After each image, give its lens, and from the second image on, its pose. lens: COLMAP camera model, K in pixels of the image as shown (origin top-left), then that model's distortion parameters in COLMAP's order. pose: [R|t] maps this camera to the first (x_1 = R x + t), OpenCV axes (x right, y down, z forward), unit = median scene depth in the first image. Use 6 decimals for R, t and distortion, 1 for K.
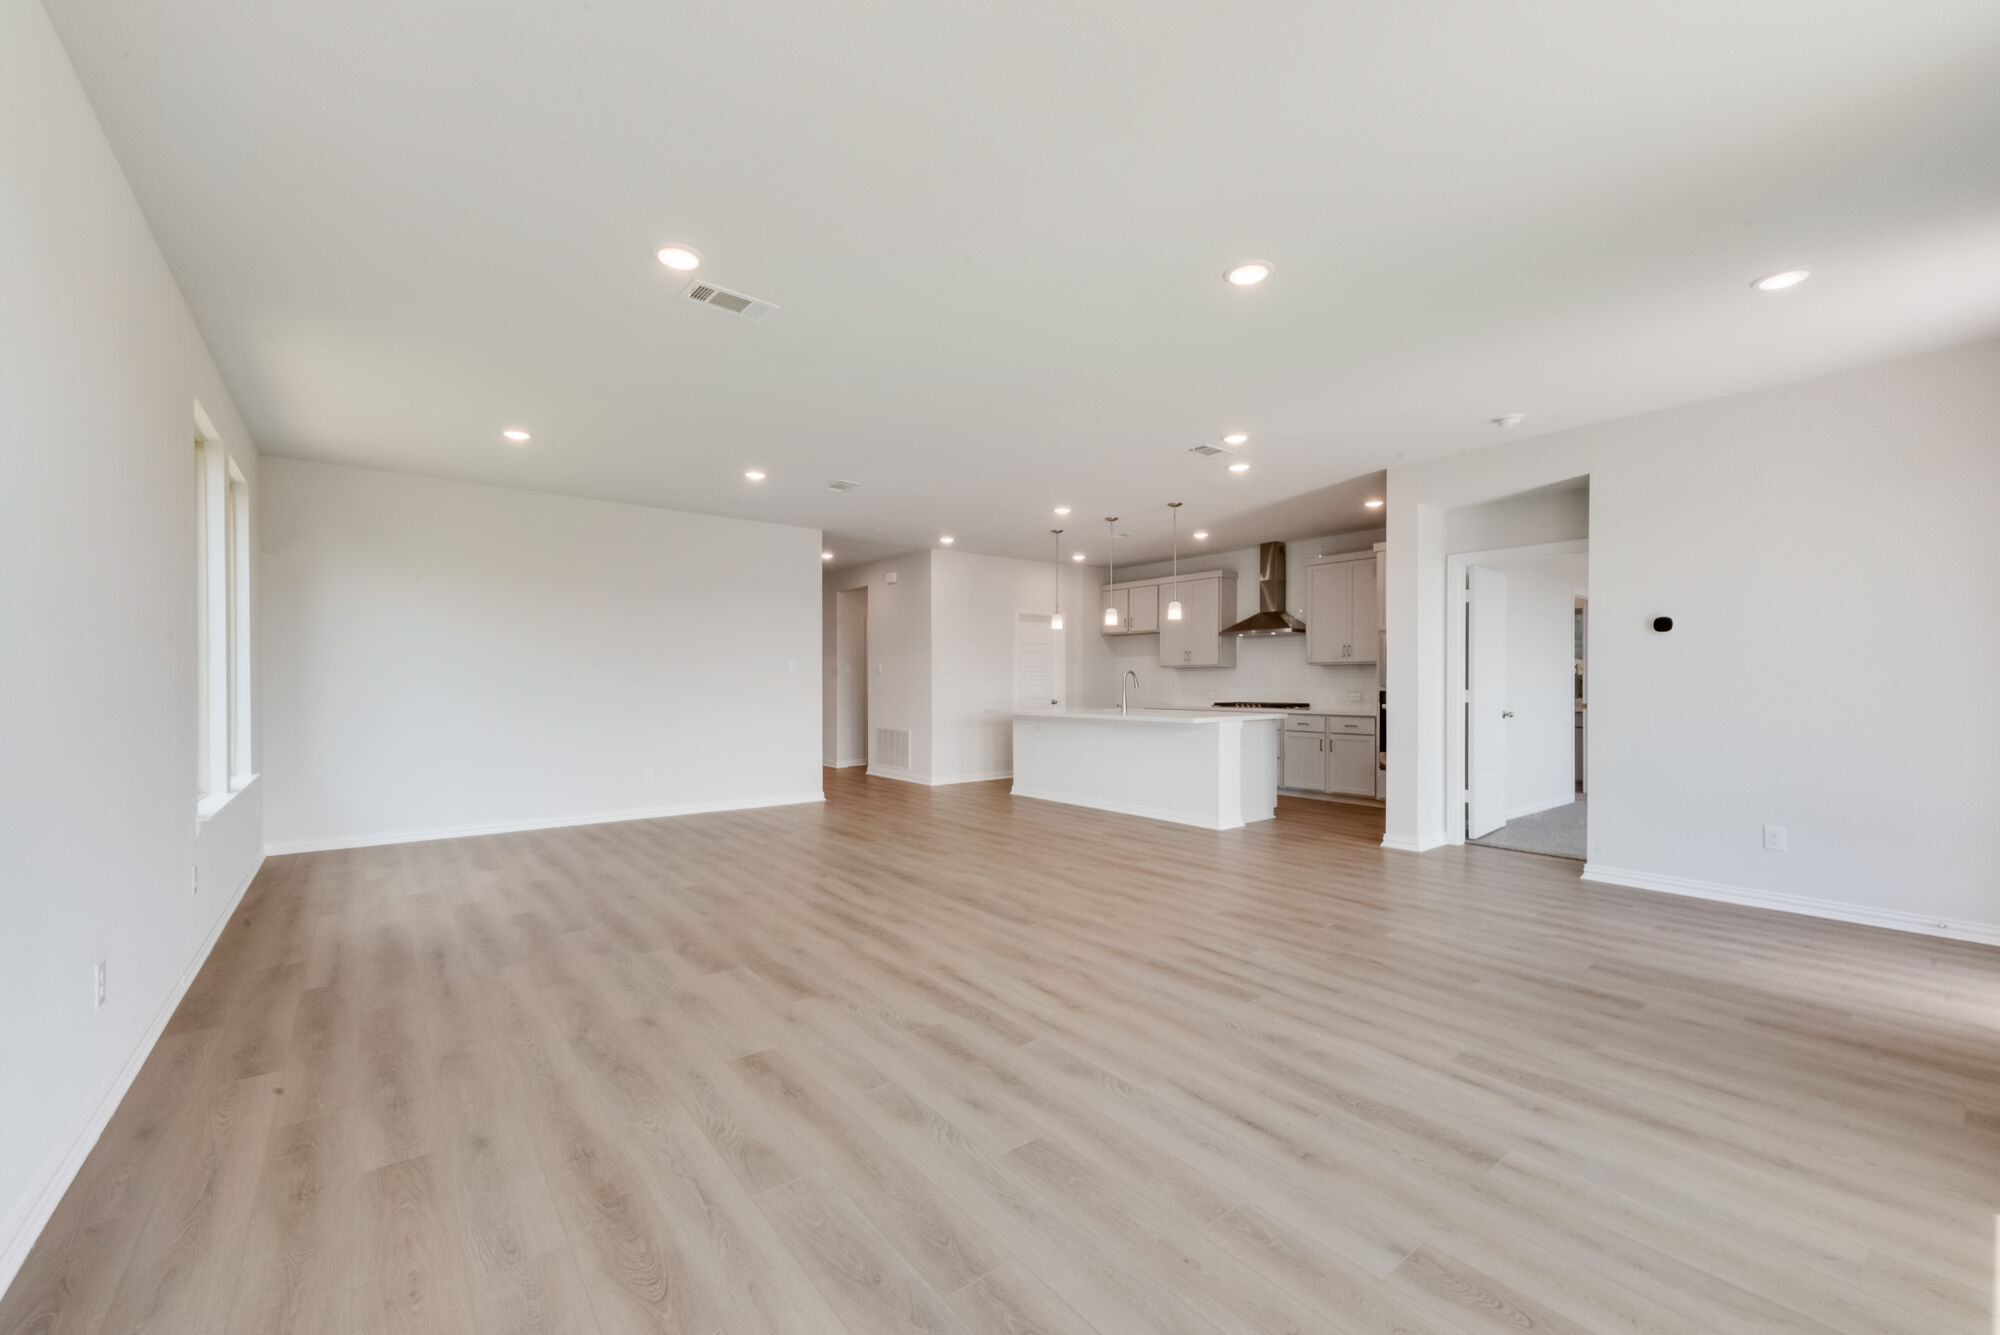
lens RADIAL K [[793.7, 0, 996.0], [0, 793.7, 678.5], [0, 0, 1]] dist [0.012267, 0.000056]
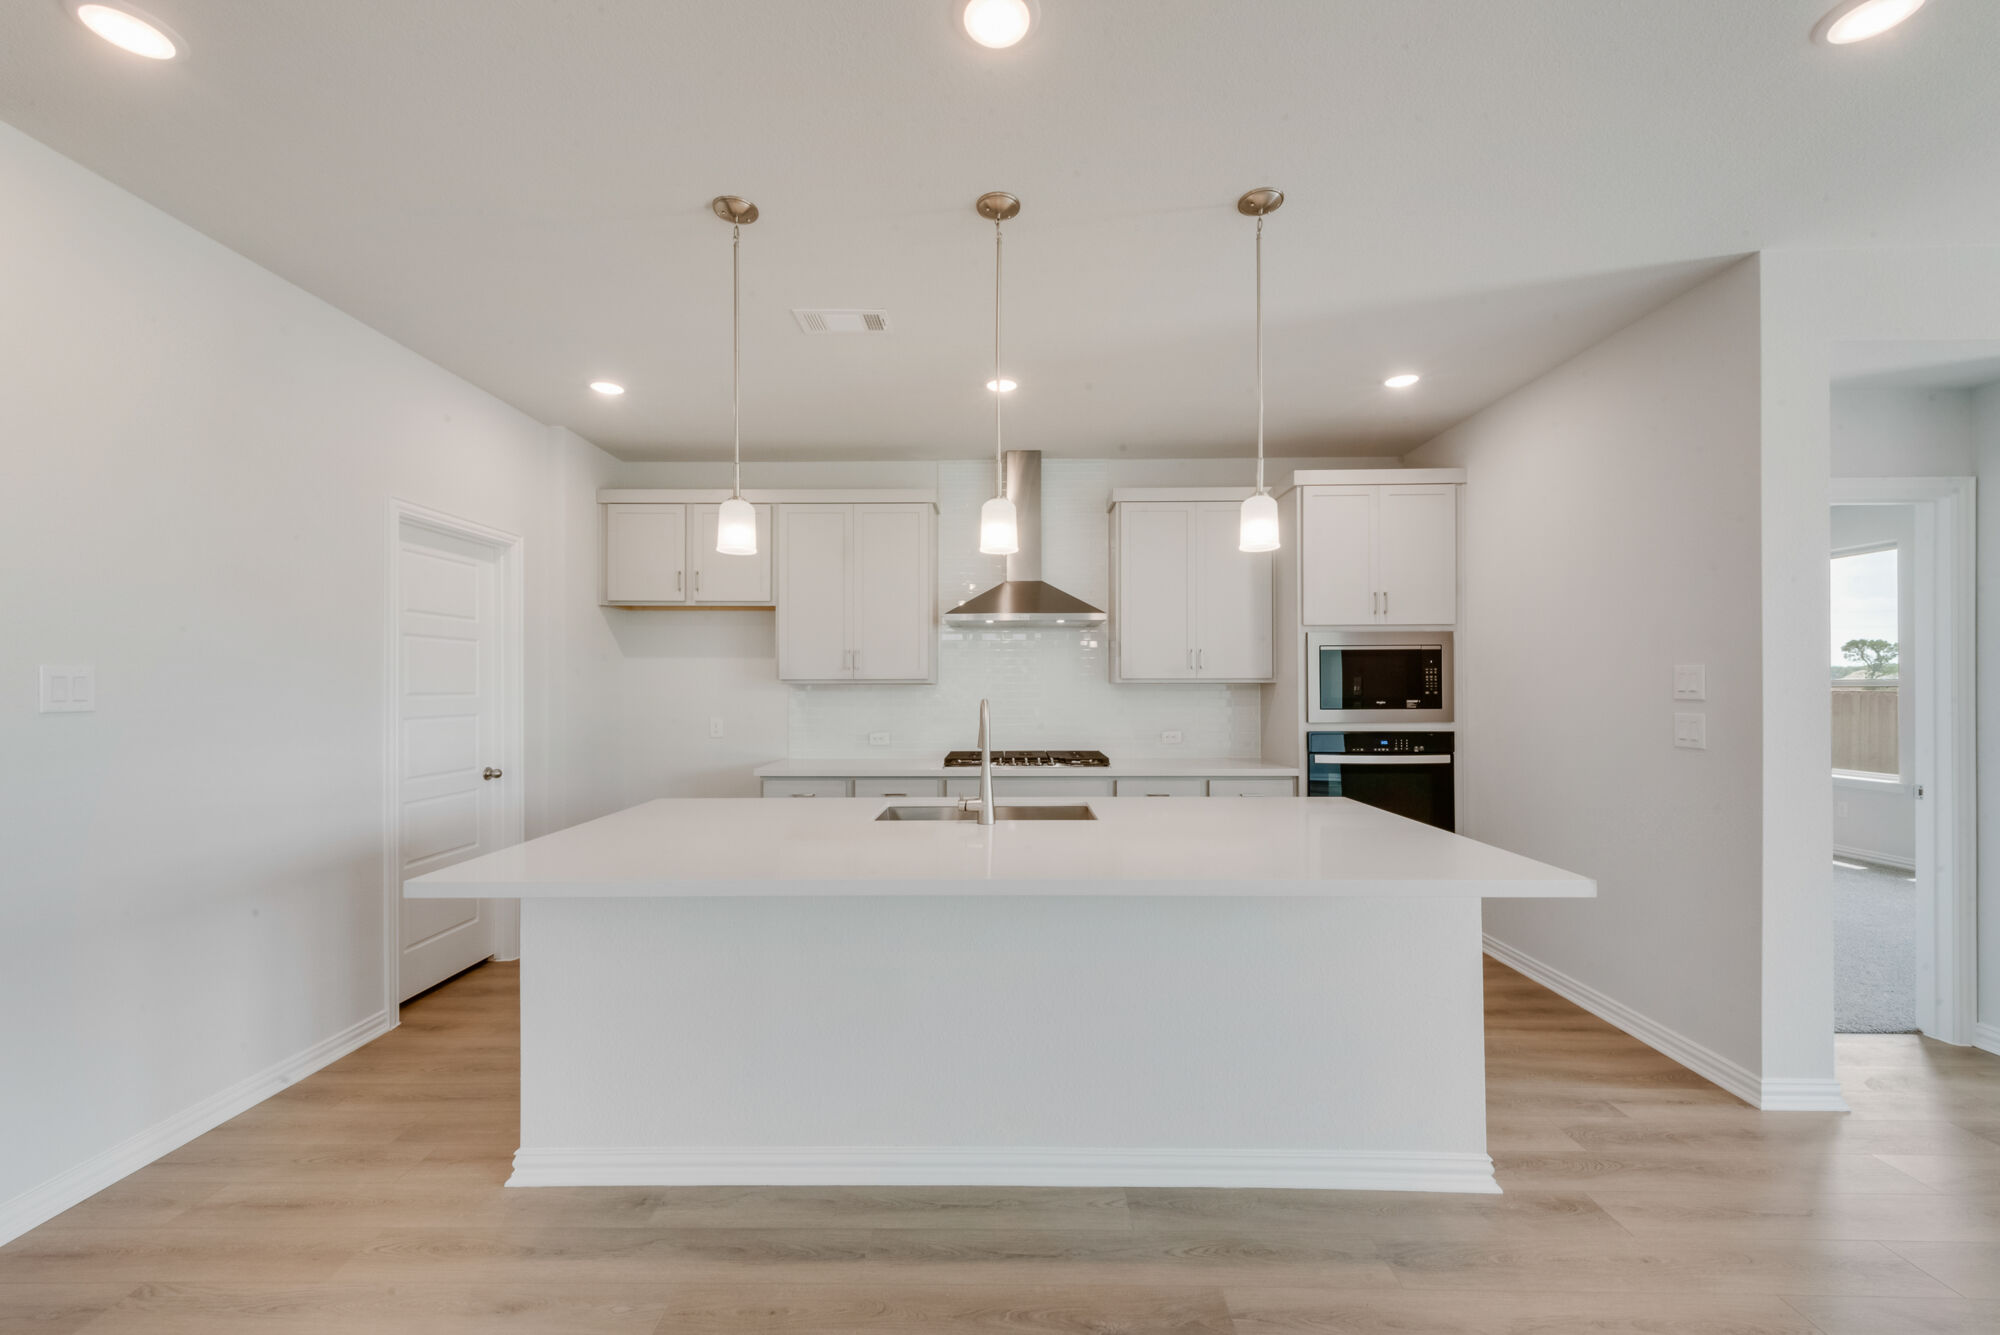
lens RADIAL K [[782.8, 0, 1001.0], [0, 782.8, 681.0], [0, 0, 1]] dist [0.006268, 0.000184]
pose [[0.628823, 0.005438, 0.777529, -0.071727], [-0.001759, 0.999983, -0.005571, -0.013565], [-0.777546, 0.002136, 0.628822, 0.677610]]
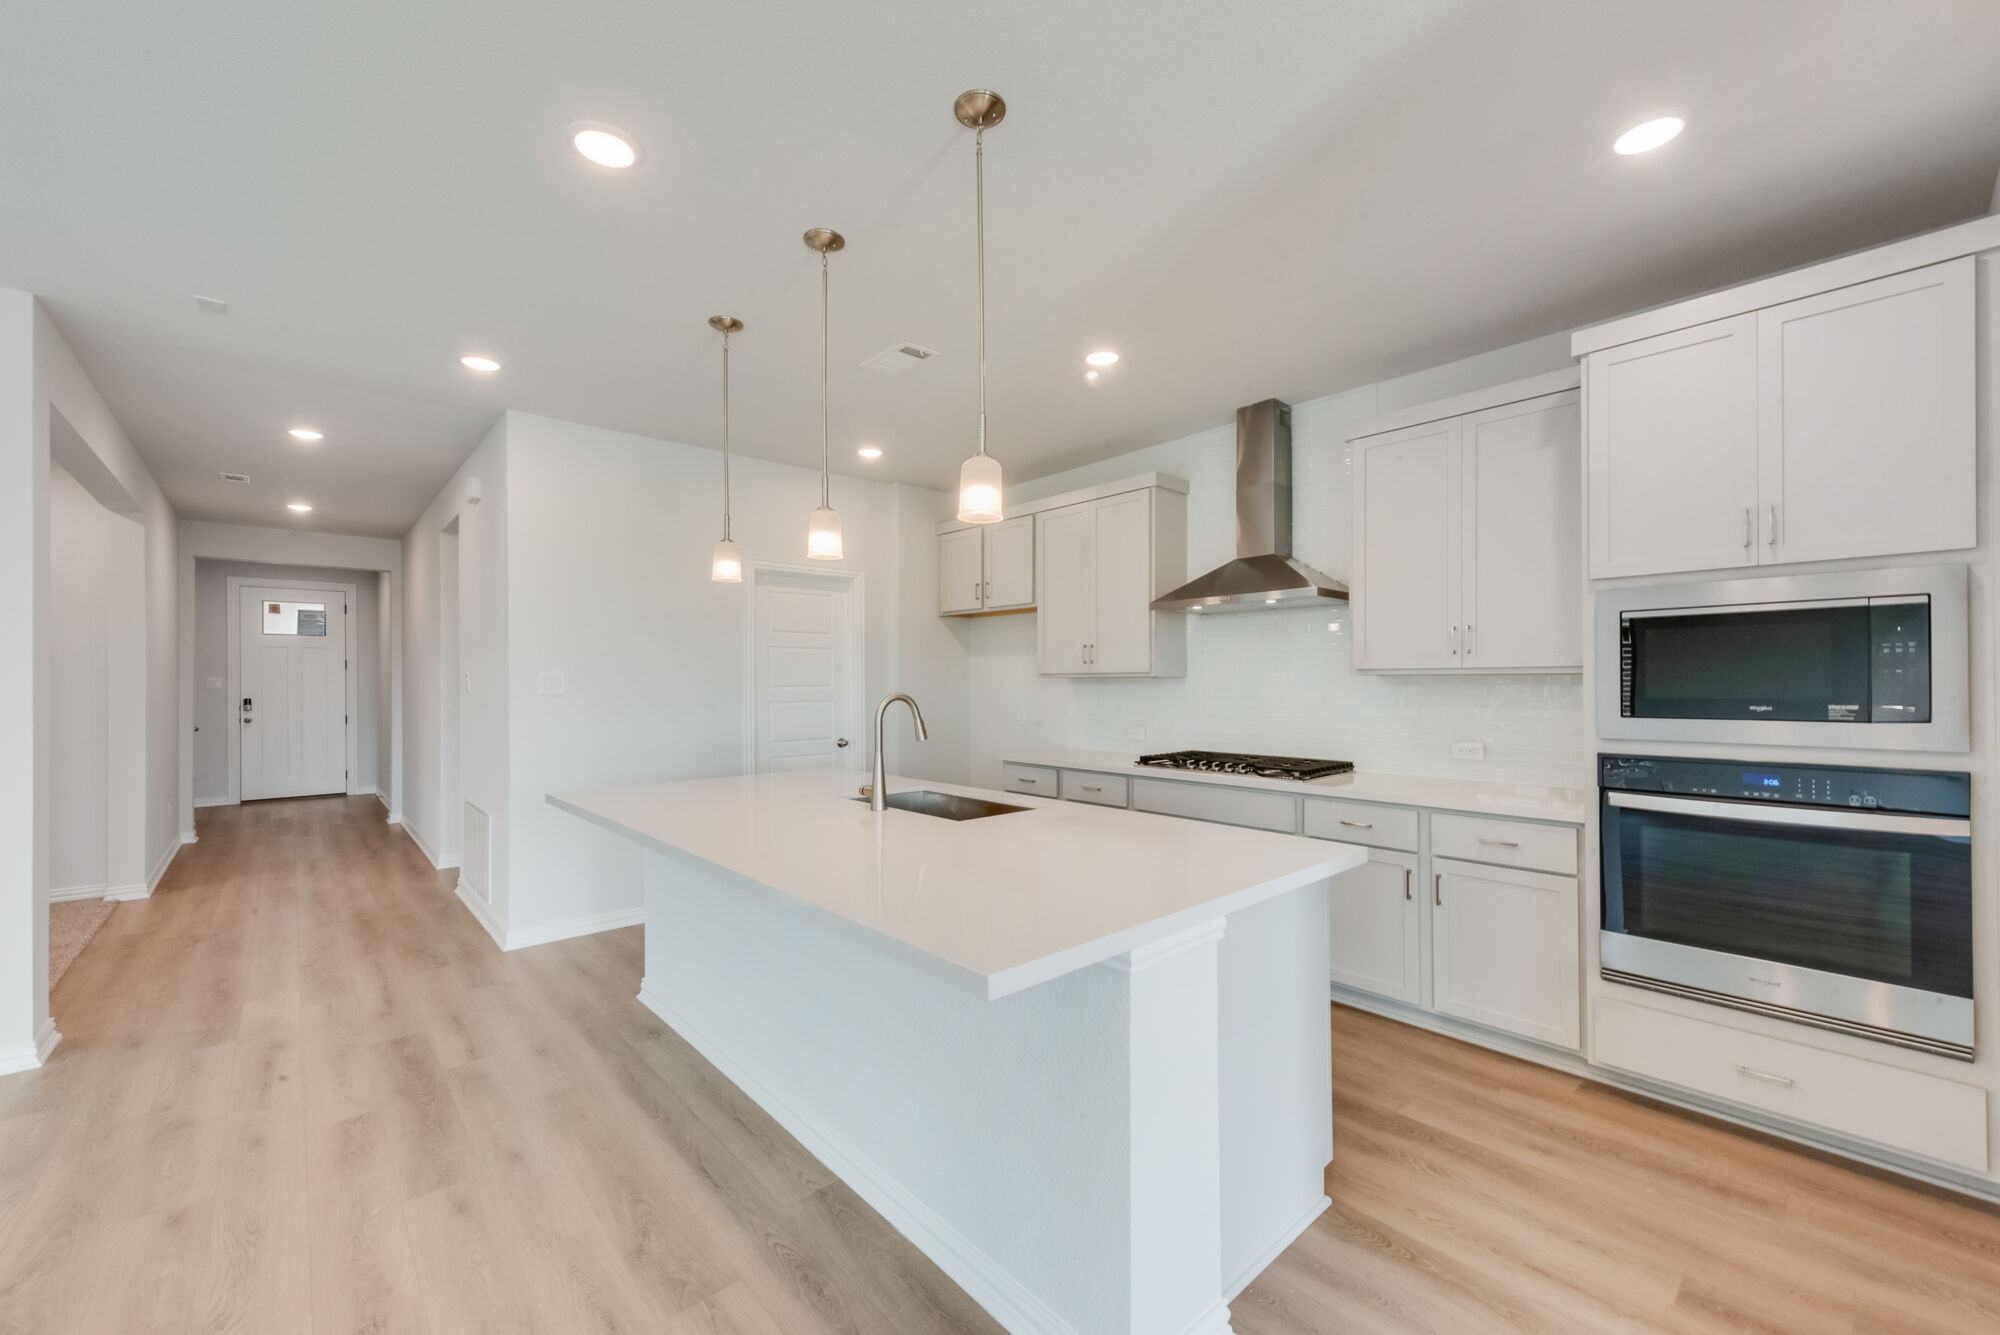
lens RADIAL K [[782.8, 0, 1001.0], [0, 782.8, 681.0], [0, 0, 1]] dist [0.006268, 0.000184]
pose [[0.997754, -0.005433, 0.066764, 0.165567], [0.005114, 0.999975, 0.004949, -0.015155], [-0.066790, -0.004596, 0.997756, 0.558941]]
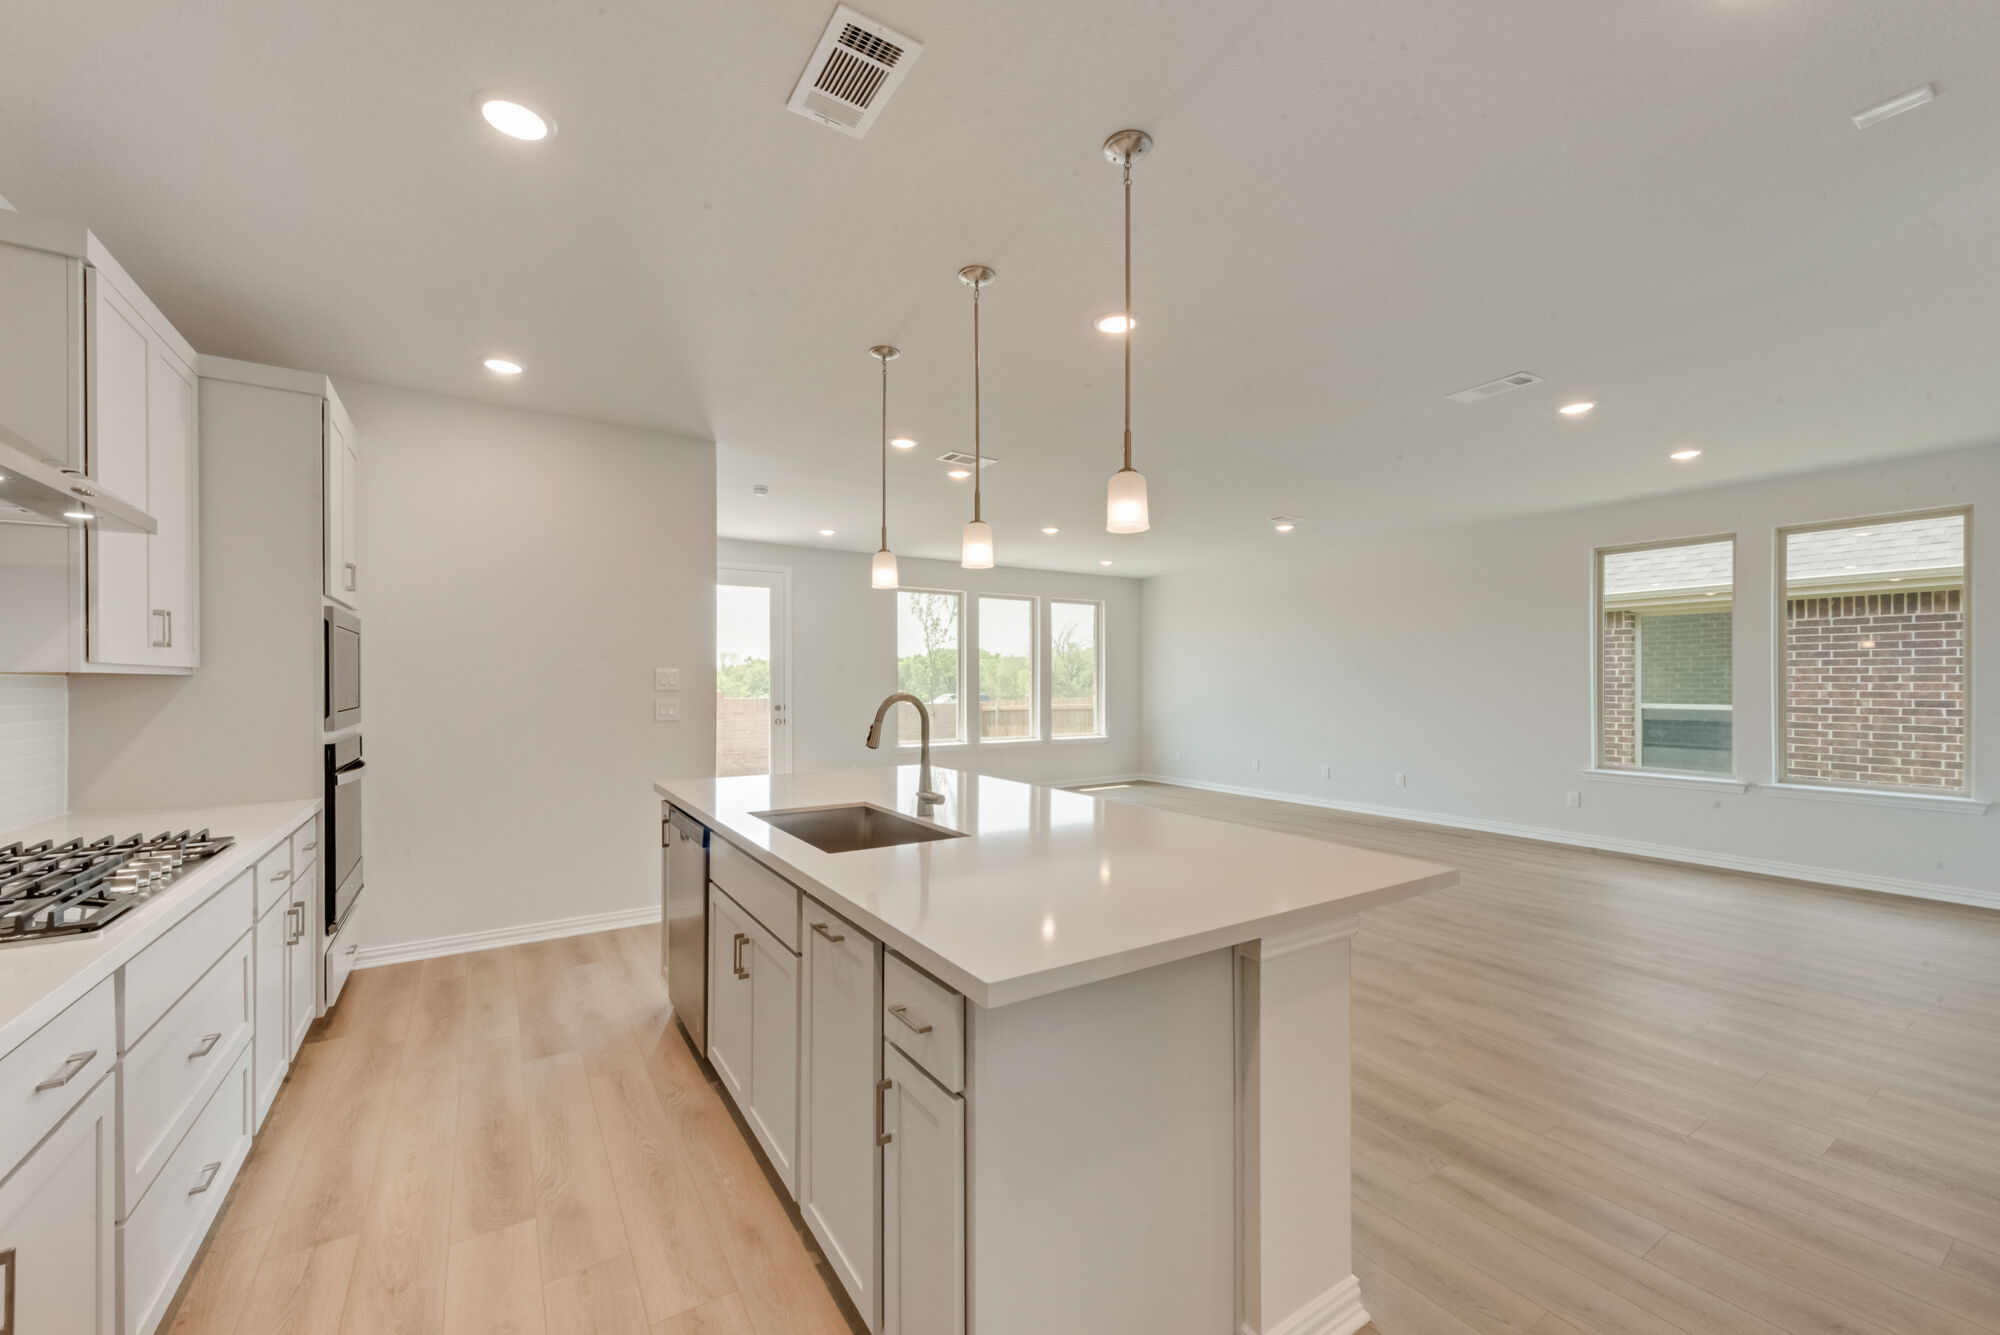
lens RADIAL K [[782.8, 0, 1001.0], [0, 782.8, 681.0], [0, 0, 1]] dist [0.006268, 0.000184]
pose [[-0.996101, 0.002538, 0.088181, 0.085945], [0.002064, 0.999983, -0.005468, -0.010976], [-0.088194, -0.005265, -0.996089, 1.131578]]
